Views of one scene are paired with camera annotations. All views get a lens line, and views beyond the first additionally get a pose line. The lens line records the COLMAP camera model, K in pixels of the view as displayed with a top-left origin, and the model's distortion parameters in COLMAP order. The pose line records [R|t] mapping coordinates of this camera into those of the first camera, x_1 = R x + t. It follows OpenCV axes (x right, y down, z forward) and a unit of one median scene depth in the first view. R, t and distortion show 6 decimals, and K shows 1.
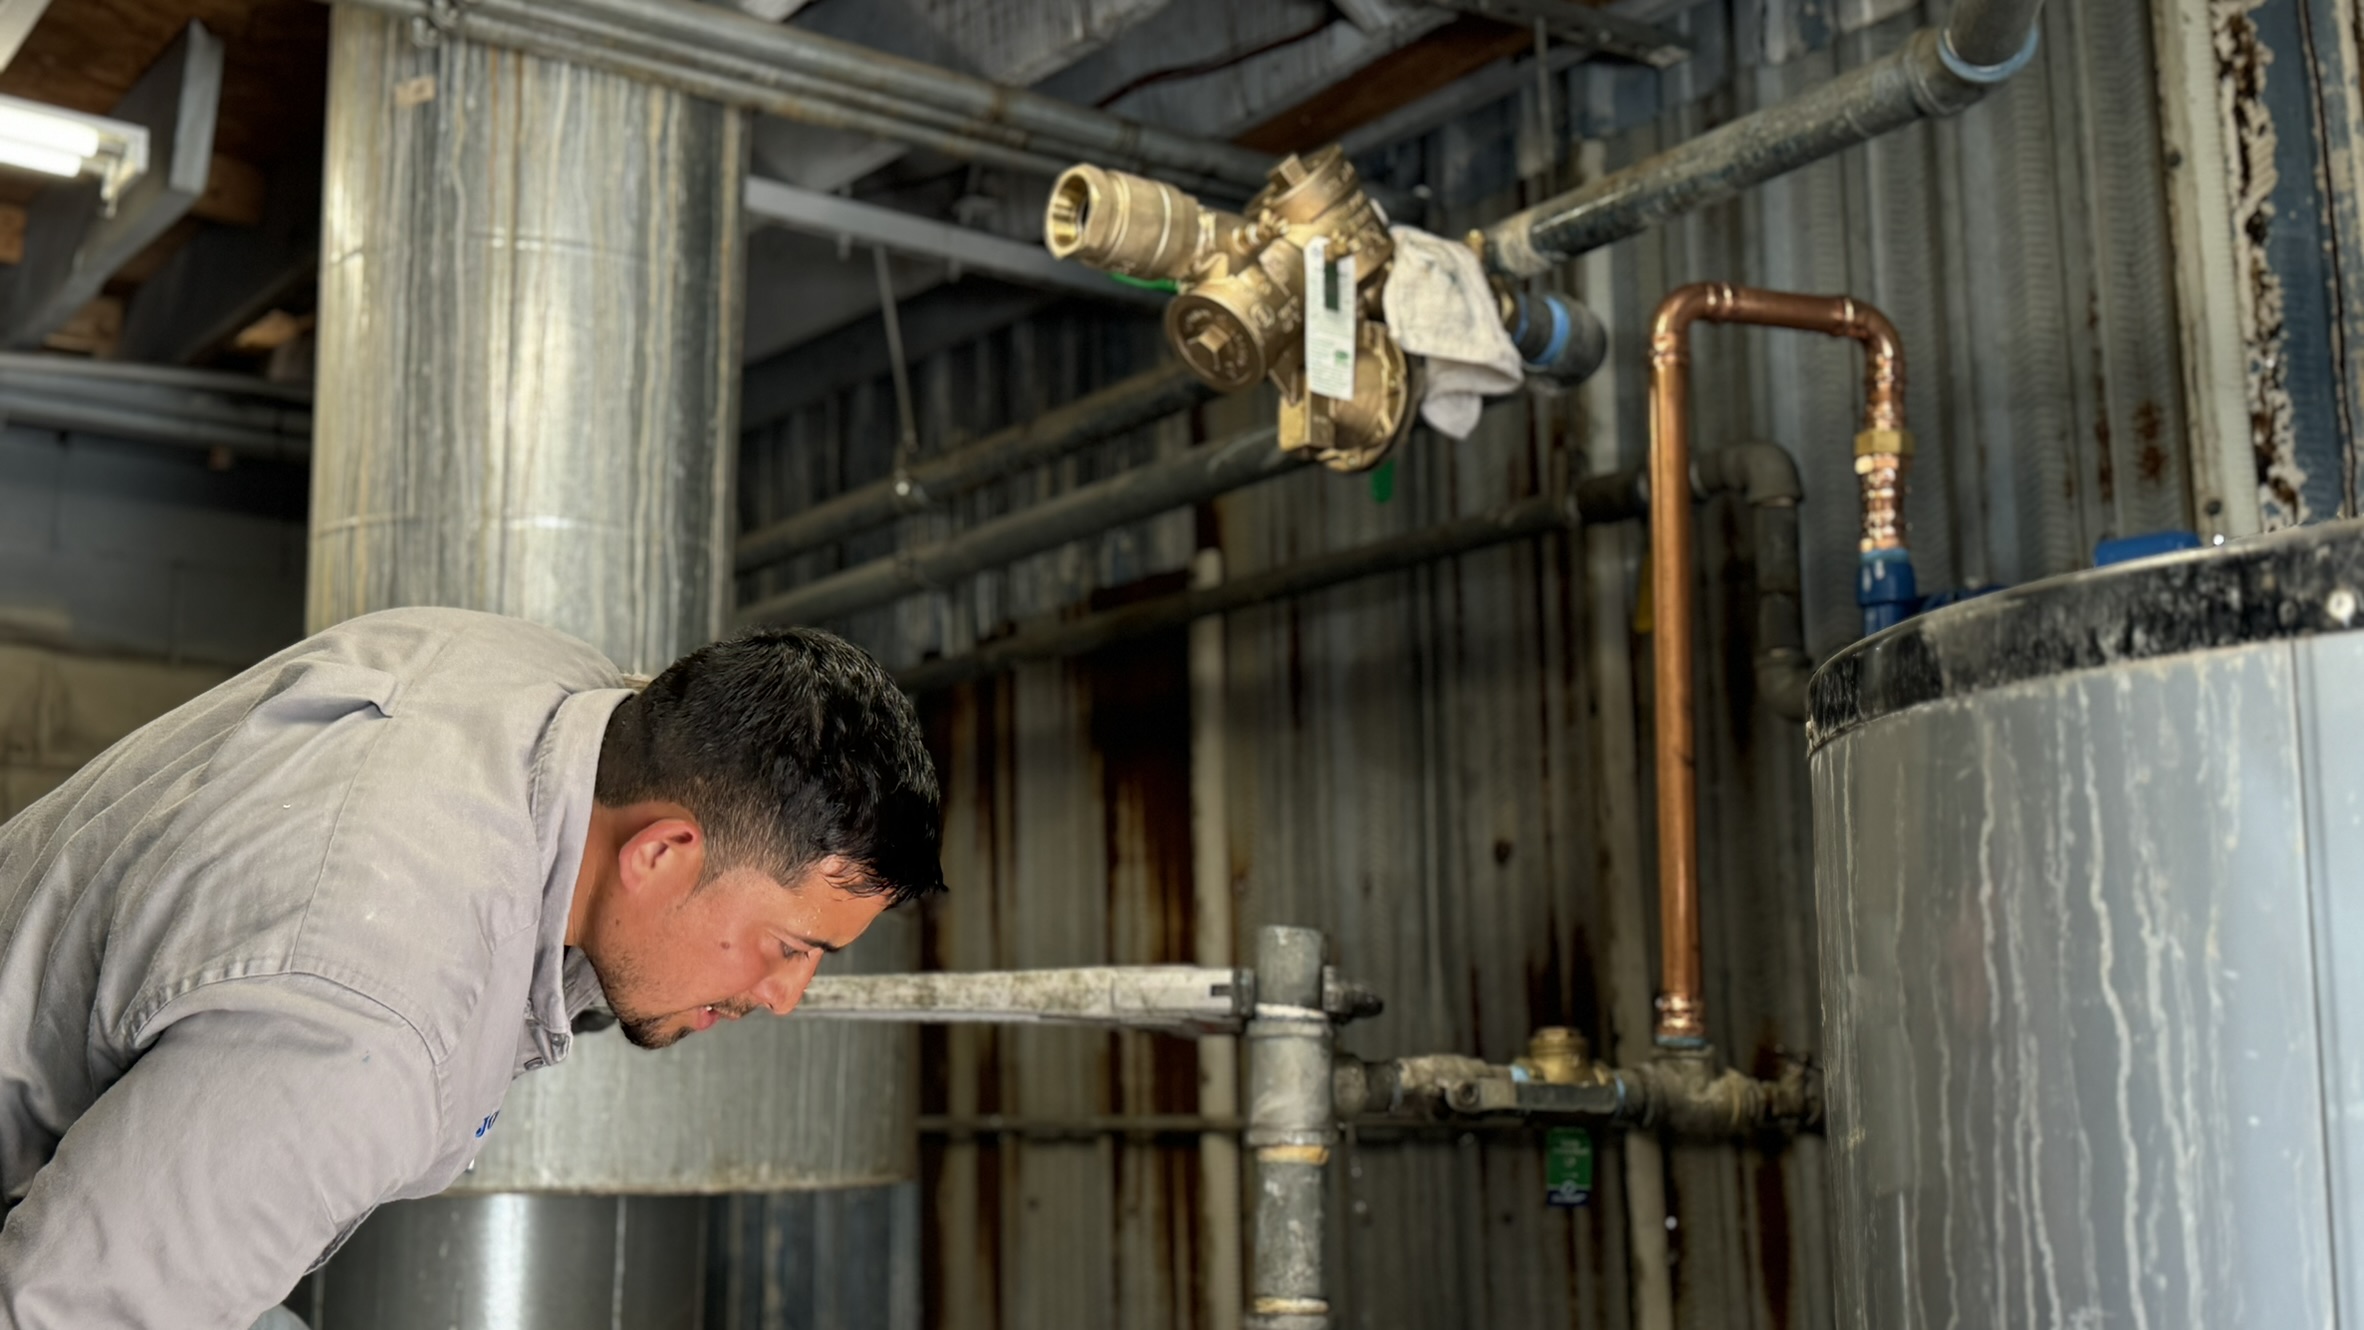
lens RADIAL K [[2574.8, 0, 1188.8], [0, 2574.8, 671.7], [0, 0, 1]] dist [-0.017688, 0.000000]
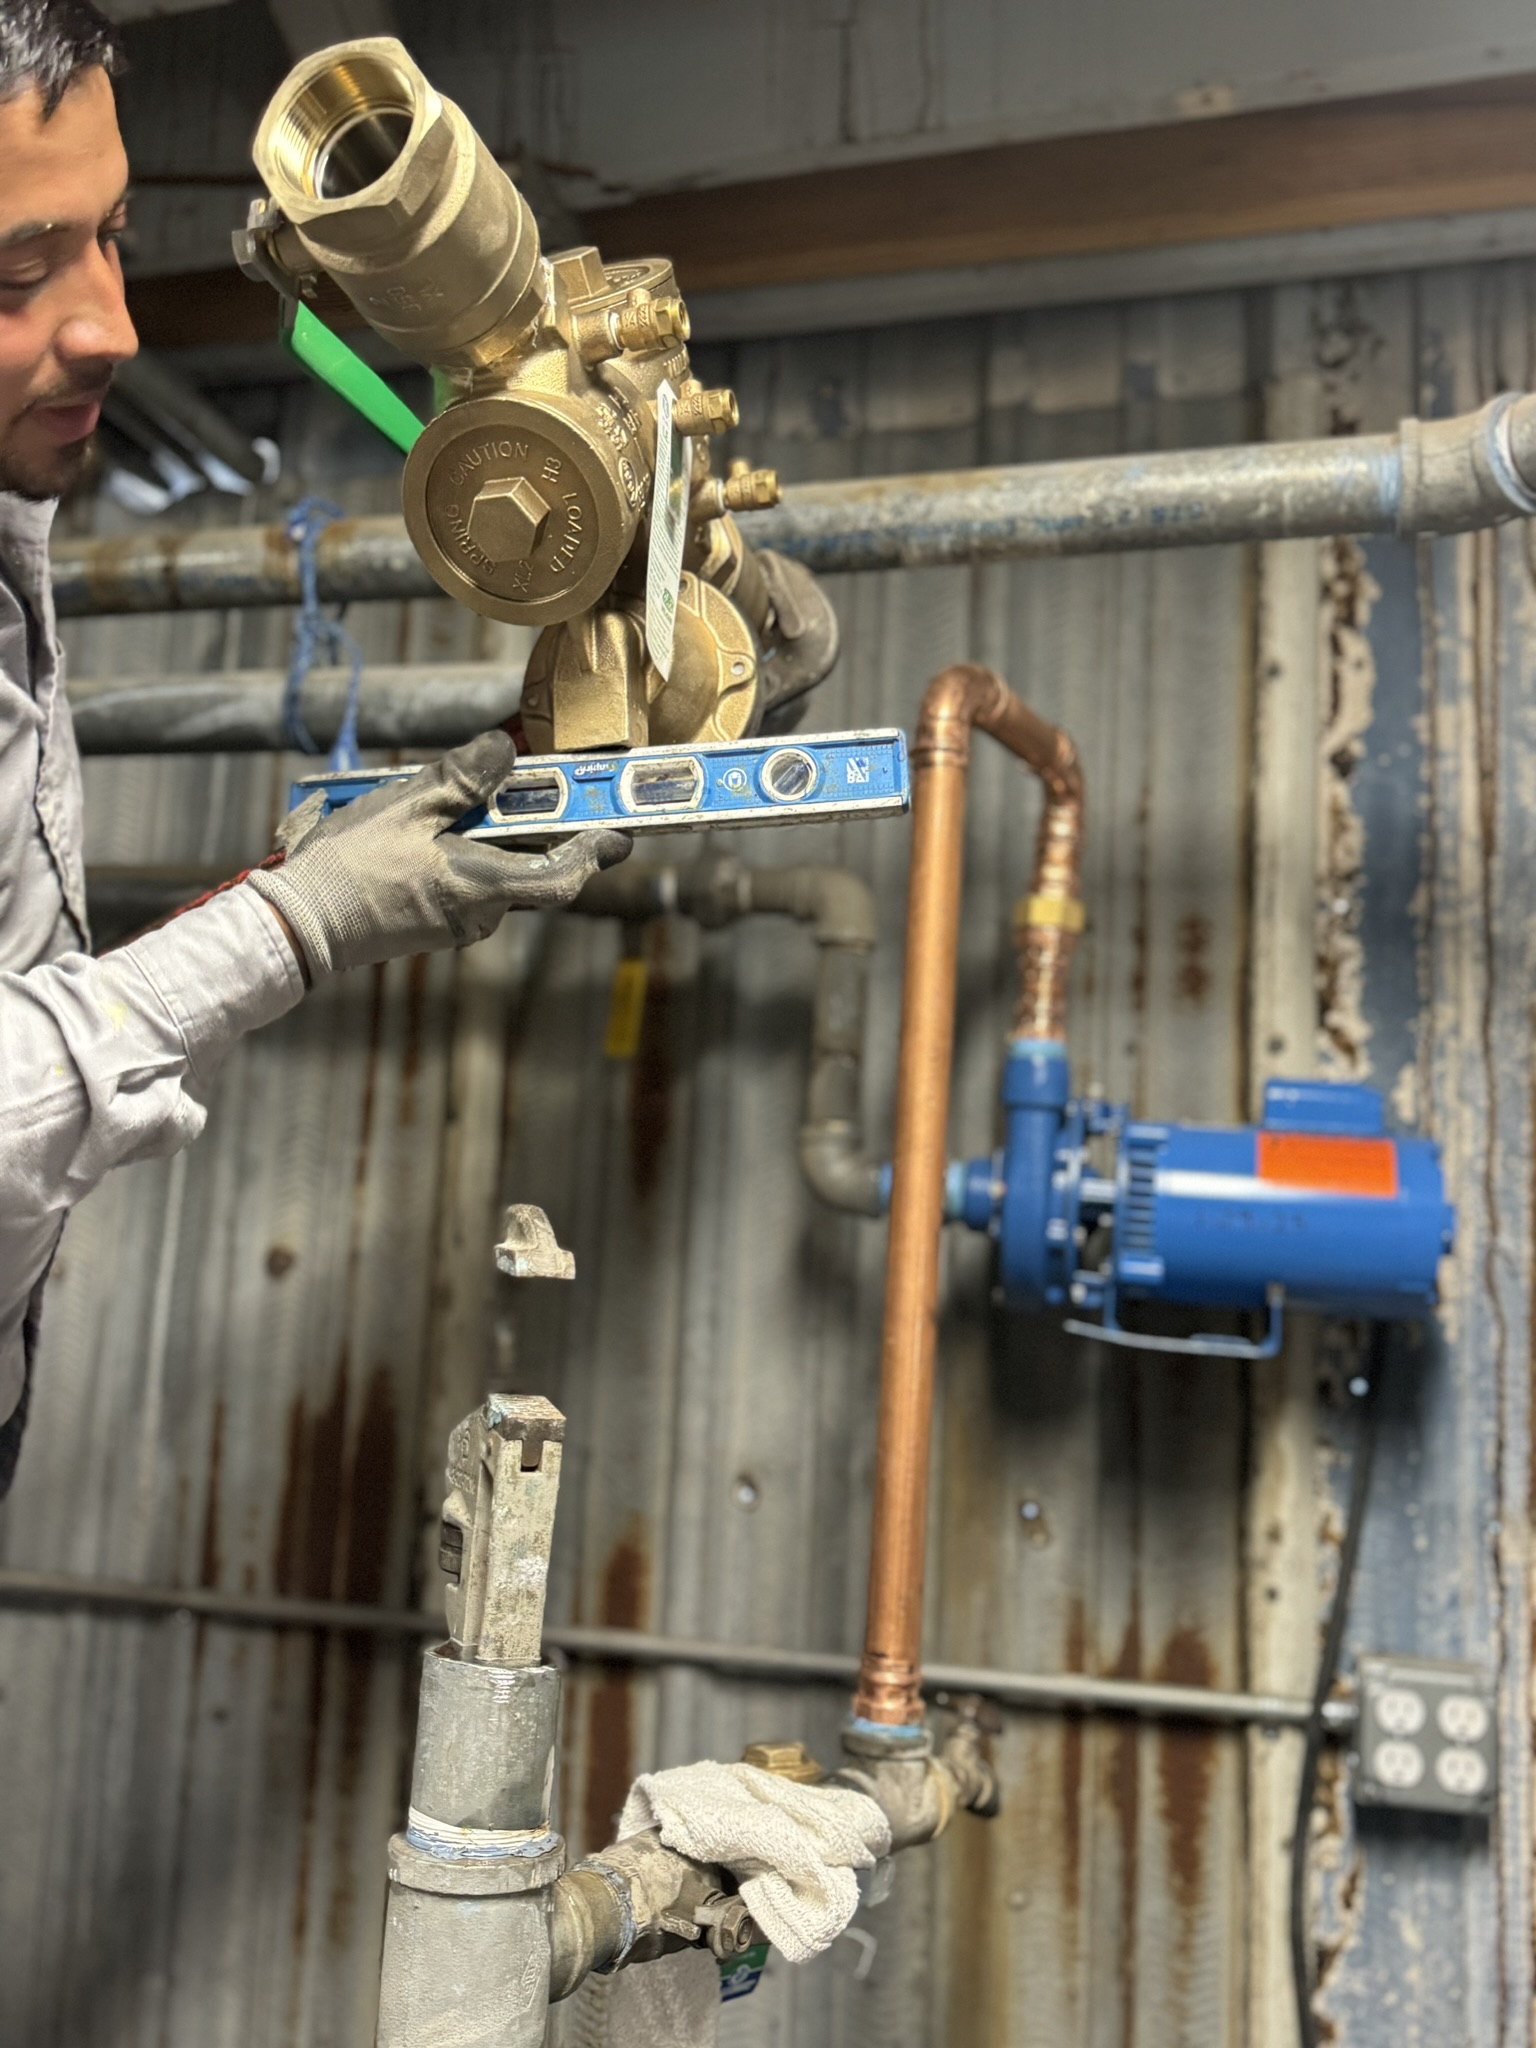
lens RADIAL K [[1726.1, 0, 765.2], [0, 1726.1, 1038.8], [0, 0, 1]] dist [0.034046, -0.009402]
pose [[0.784489, 0.147466, 0.602354, -0.112939], [-0.171534, 0.985018, -0.017747, -0.019420], [-0.595947, -0.089402, 0.798032, 0.519380]]
